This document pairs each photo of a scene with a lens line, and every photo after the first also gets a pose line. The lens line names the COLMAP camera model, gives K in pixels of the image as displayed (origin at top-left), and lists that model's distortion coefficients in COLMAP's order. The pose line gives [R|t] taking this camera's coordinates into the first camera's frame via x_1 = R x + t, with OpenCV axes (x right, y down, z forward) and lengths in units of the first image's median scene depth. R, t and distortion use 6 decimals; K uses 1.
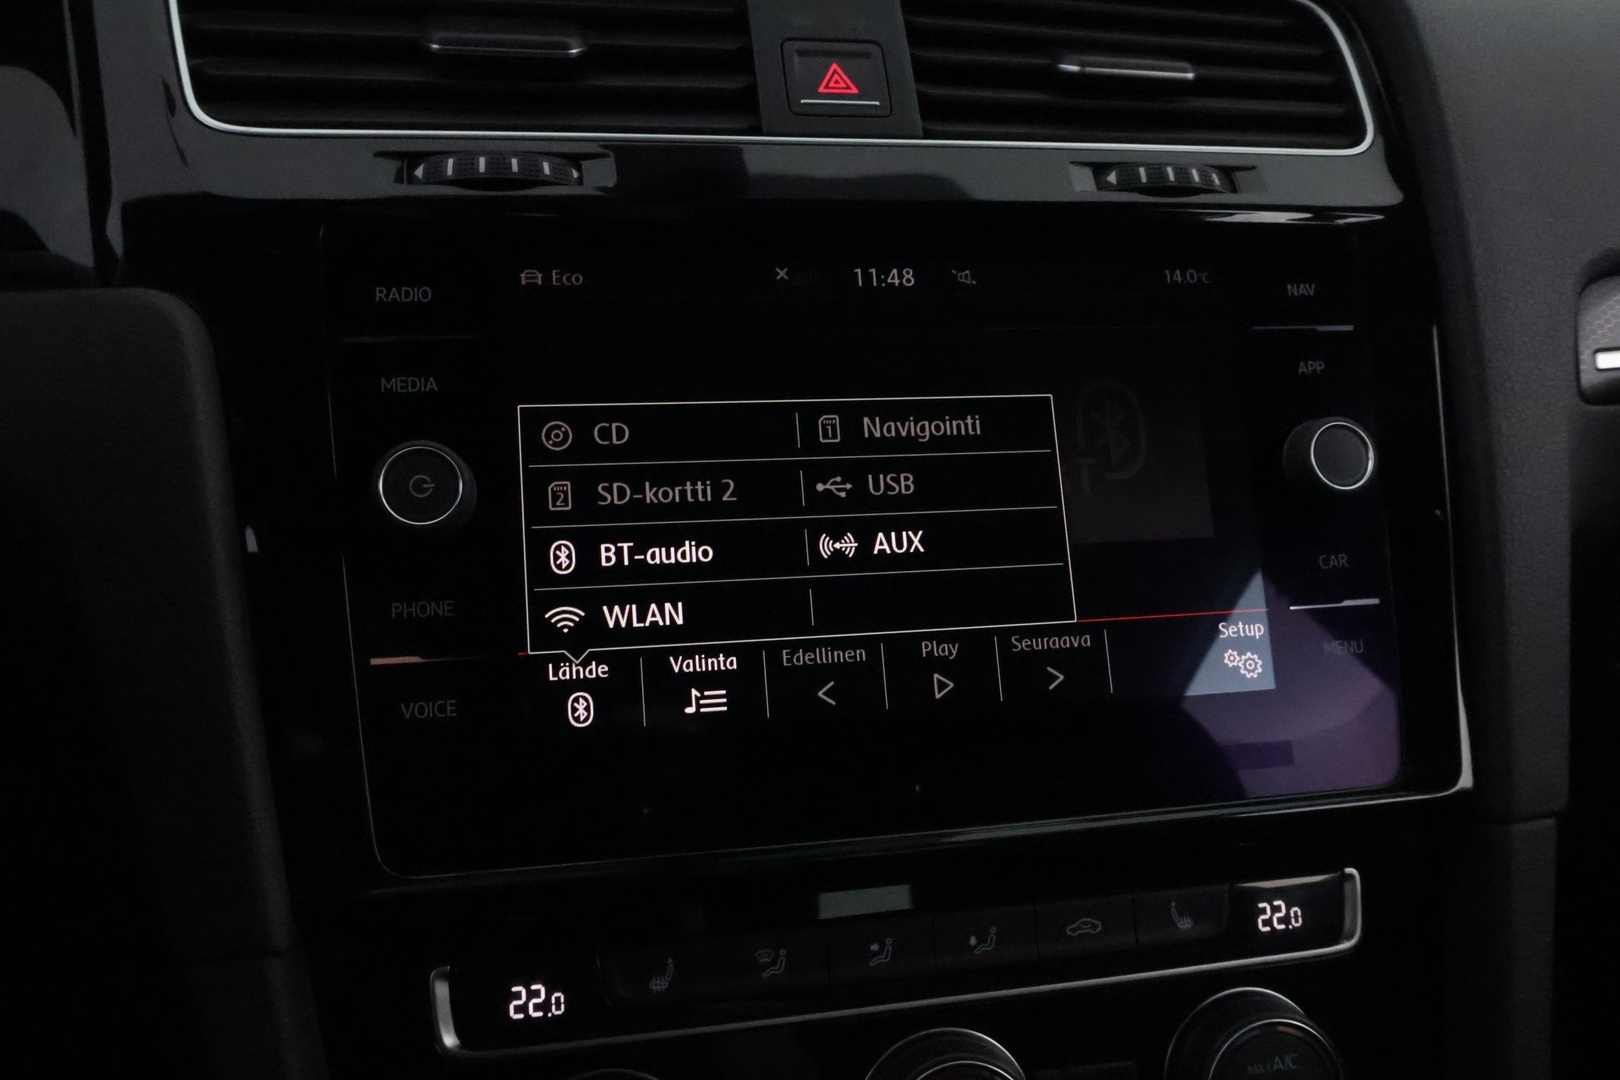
lens RADIAL K [[1334.3, 0, 811.3], [0, 1334.3, 548.6], [0, 0, 1]] dist [-0.007654, -0.010142]
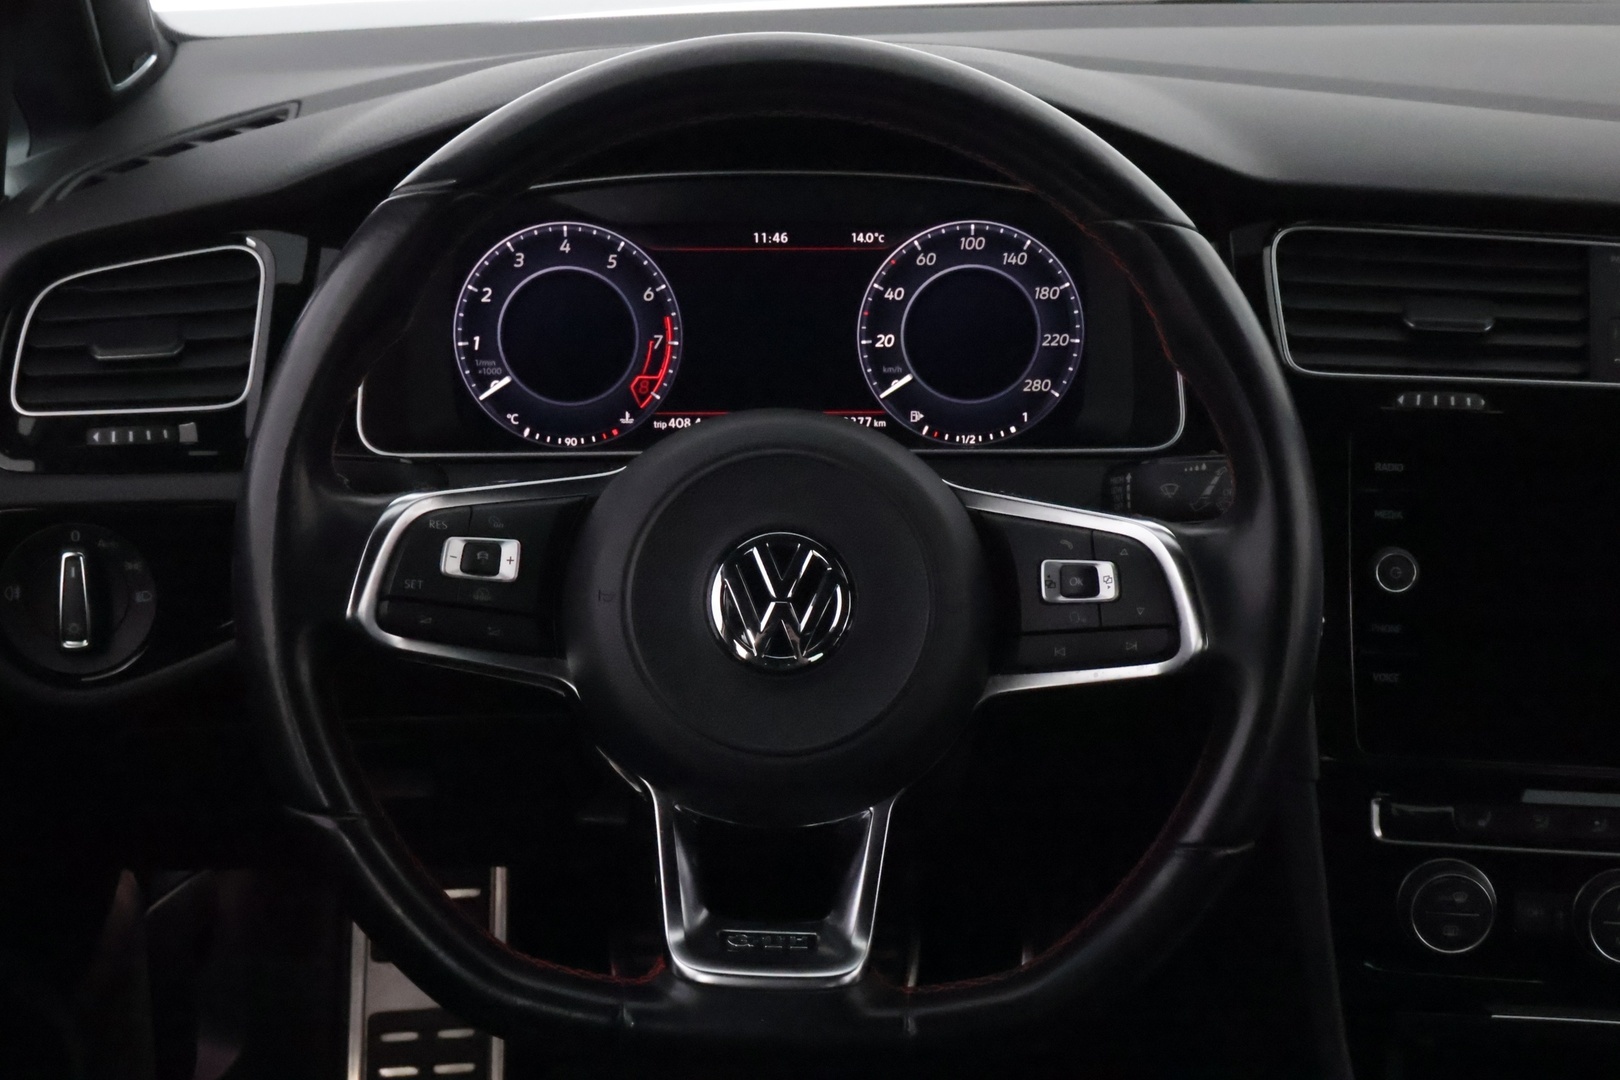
lens RADIAL K [[2178.5, 0, 810.0], [0, 2178.5, 540.0], [0, 0, 1]] dist [-0.010021, 0.002119]
pose [[0.945908, 0.120135, -0.301374, -0.121352], [-0.068764, 0.982049, 0.175643, -0.540327], [0.317065, -0.145418, 0.937189, -2.105123]]
